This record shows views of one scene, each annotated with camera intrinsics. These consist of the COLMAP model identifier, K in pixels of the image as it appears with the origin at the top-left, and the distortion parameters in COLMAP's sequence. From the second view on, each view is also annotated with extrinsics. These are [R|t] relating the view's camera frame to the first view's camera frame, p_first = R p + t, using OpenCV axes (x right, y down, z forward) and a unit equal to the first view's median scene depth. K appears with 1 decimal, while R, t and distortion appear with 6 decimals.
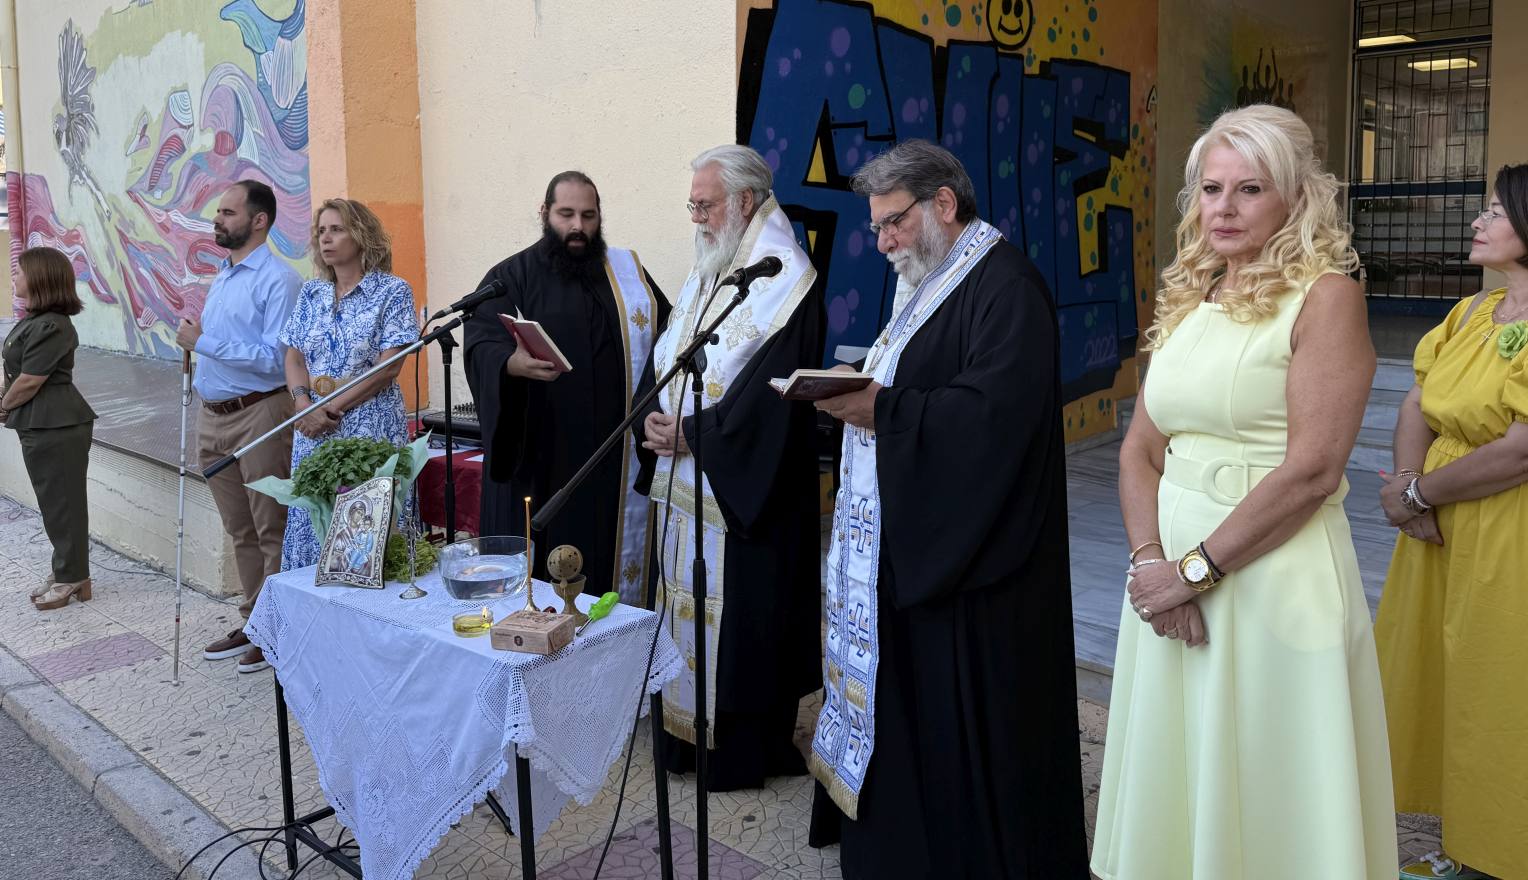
lens RADIAL K [[1032.8, 0, 787.8], [0, 1032.8, 389.2], [0, 0, 1]] dist [-0.003753, -0.000376]
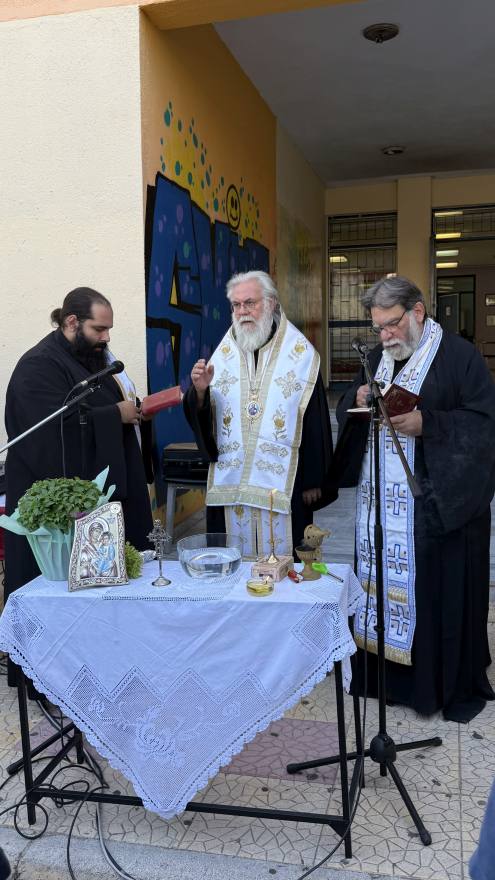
lens RADIAL K [[642.8, 0, 247.6], [0, 642.8, 439.4], [0, 0, 1]] dist [0.079093, -0.001978]
pose [[0.875466, -0.061422, 0.479360, -0.644801], [0.066326, 0.997775, 0.006715, 0.008810], [-0.478706, 0.025915, 0.877593, 0.172792]]
